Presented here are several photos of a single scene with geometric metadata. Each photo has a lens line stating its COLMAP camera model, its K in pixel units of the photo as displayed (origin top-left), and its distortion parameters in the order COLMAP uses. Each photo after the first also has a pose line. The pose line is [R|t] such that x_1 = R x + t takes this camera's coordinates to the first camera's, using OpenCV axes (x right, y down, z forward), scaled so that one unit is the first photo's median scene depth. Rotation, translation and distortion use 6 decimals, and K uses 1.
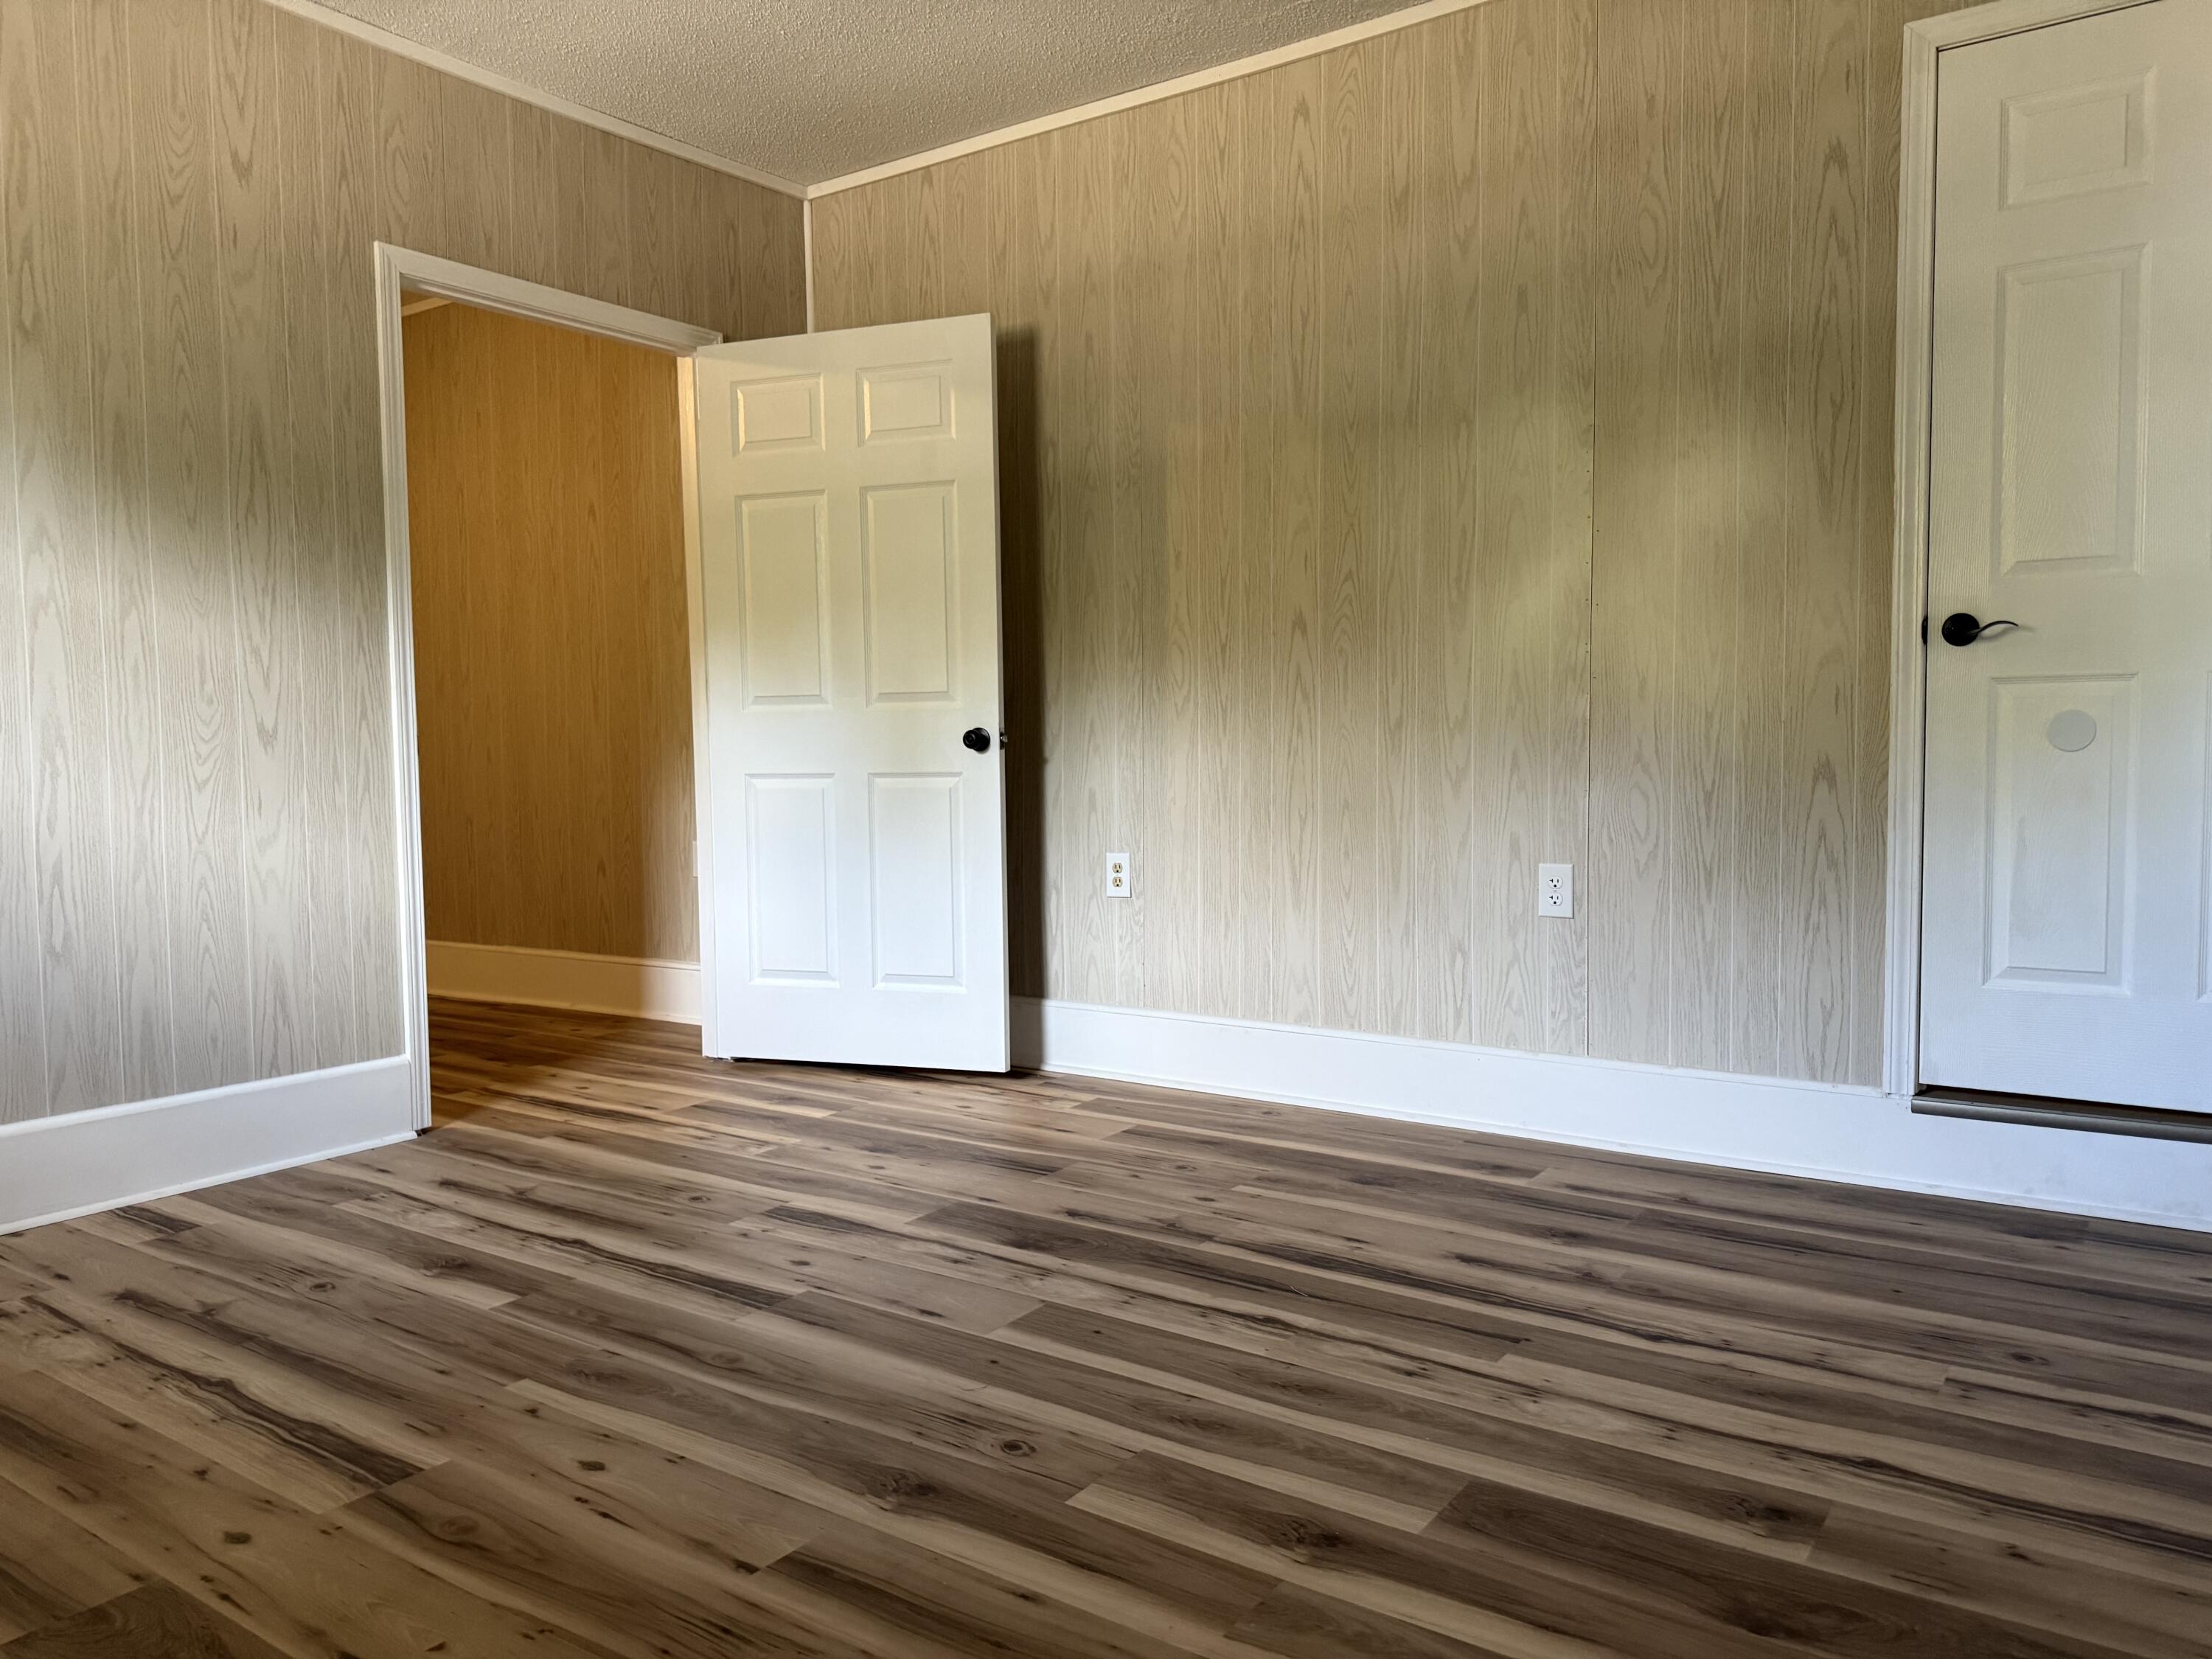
lens RADIAL K [[1578.4, 0, 1113.4], [0, 1578.4, 867.5], [0, 0, 1]] dist [0.054248, -0.065283]
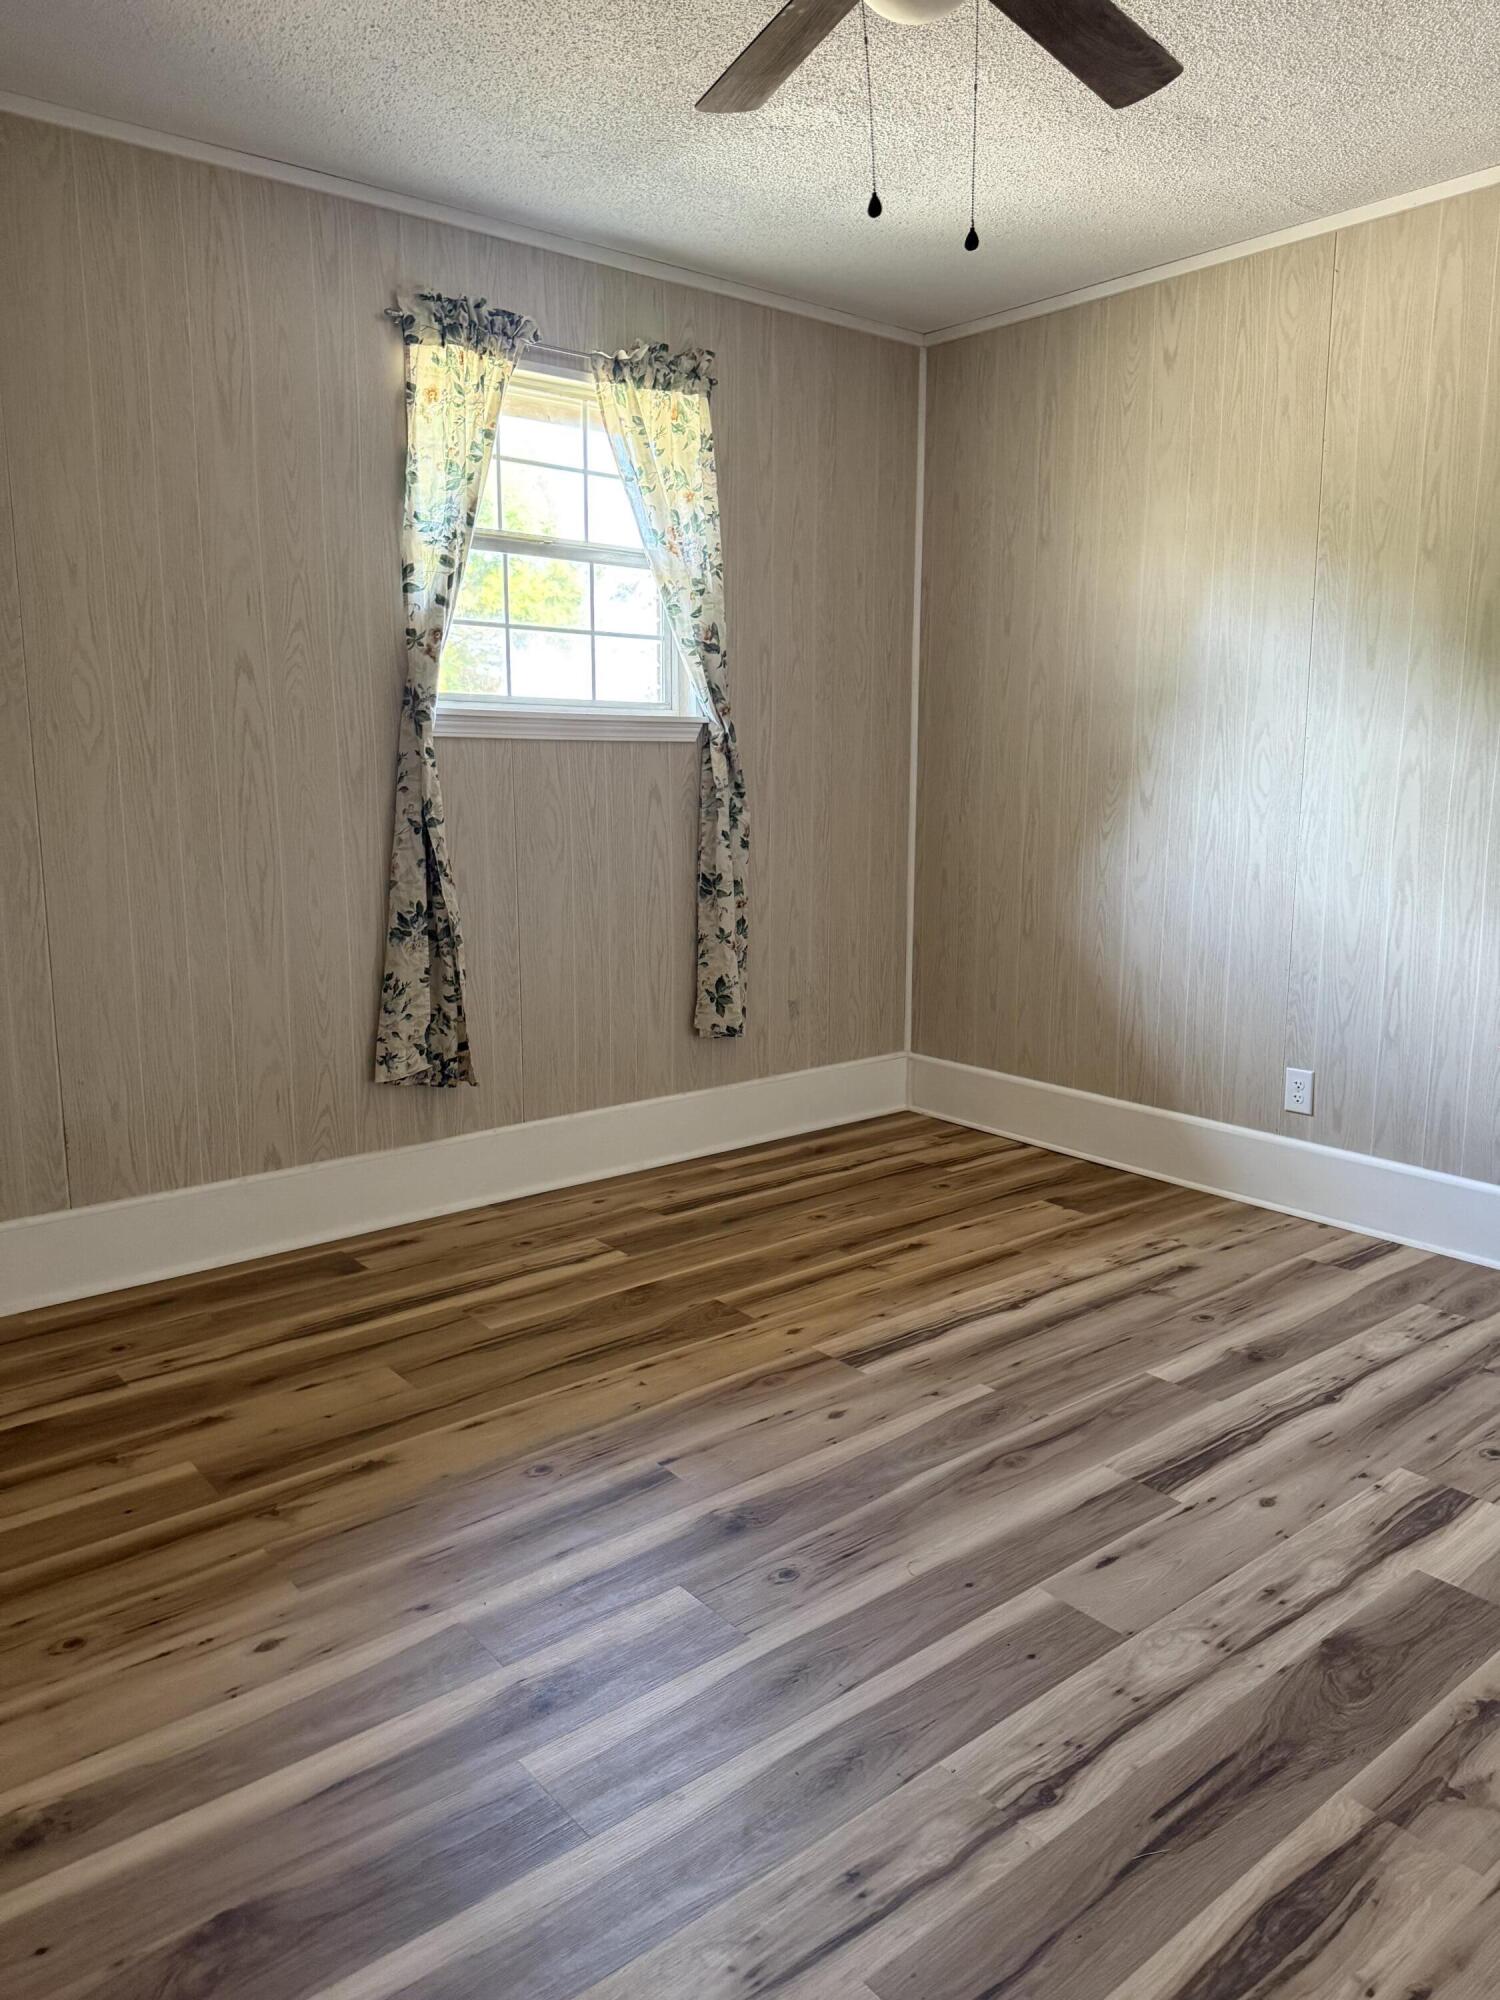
lens RADIAL K [[1427.1, 0, 752.5], [0, 1427.1, 993.2], [0, 0, 1]] dist [0.054248, -0.065283]
pose [[-0.275979, 0.175303, -0.945042, 0.599192], [-0.074360, 0.976386, 0.202832, -0.185223], [0.958283, 0.126251, -0.256426, 0.815859]]
